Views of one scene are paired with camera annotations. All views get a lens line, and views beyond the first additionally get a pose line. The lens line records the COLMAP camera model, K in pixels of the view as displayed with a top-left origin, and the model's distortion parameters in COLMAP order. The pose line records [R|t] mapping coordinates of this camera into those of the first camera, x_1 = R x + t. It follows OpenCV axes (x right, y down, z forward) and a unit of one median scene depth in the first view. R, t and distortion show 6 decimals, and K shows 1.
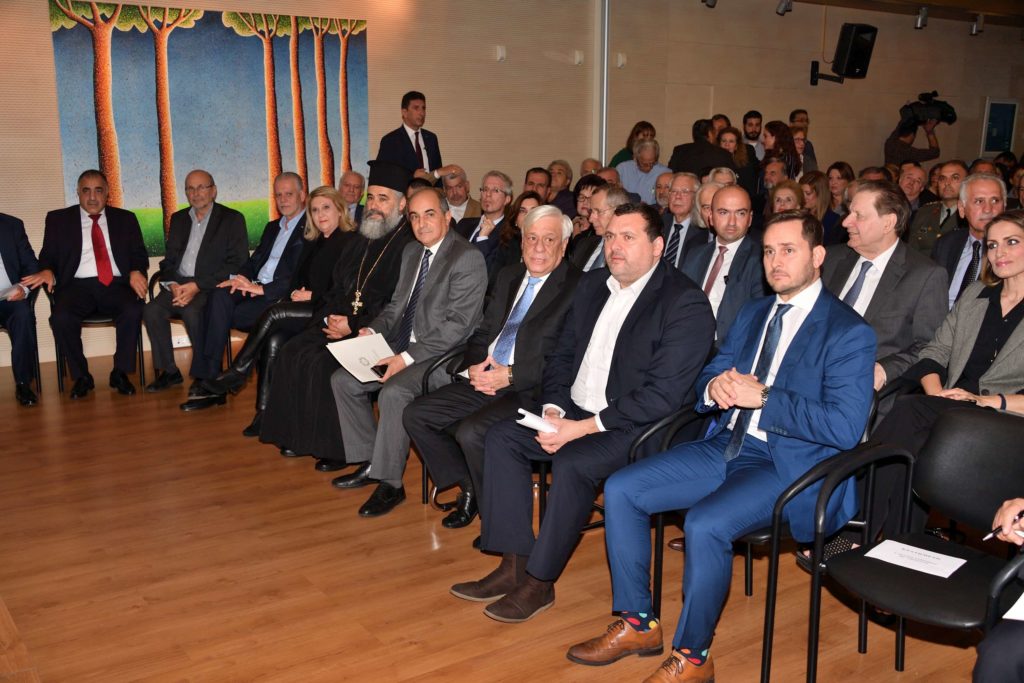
lens RADIAL K [[1038.4, 0, 512.0], [0, 1038.4, 341.5], [0, 0, 1]] dist [-0.023499, -0.018973]
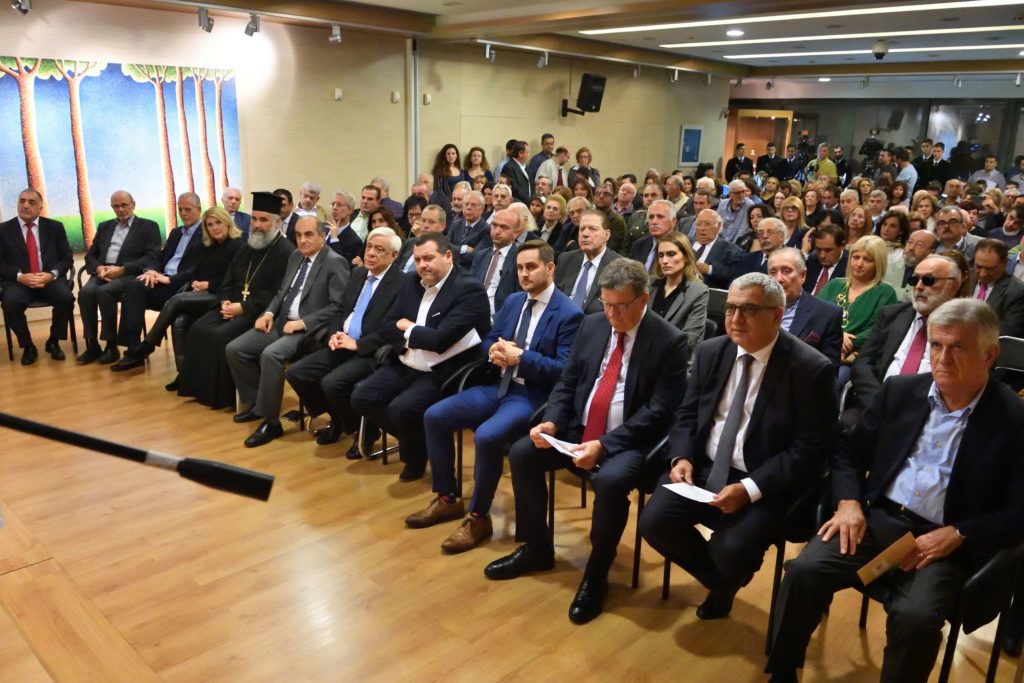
lens RADIAL K [[803.0, 0, 508.7], [0, 803.0, 333.5], [0, 0, 1]] dist [-0.007217, -0.044811]
pose [[0.980033, -0.035304, 0.195675, -0.010456], [0.024458, 0.998042, 0.057572, -0.026019], [-0.197325, -0.051637, 0.978977, -0.107405]]
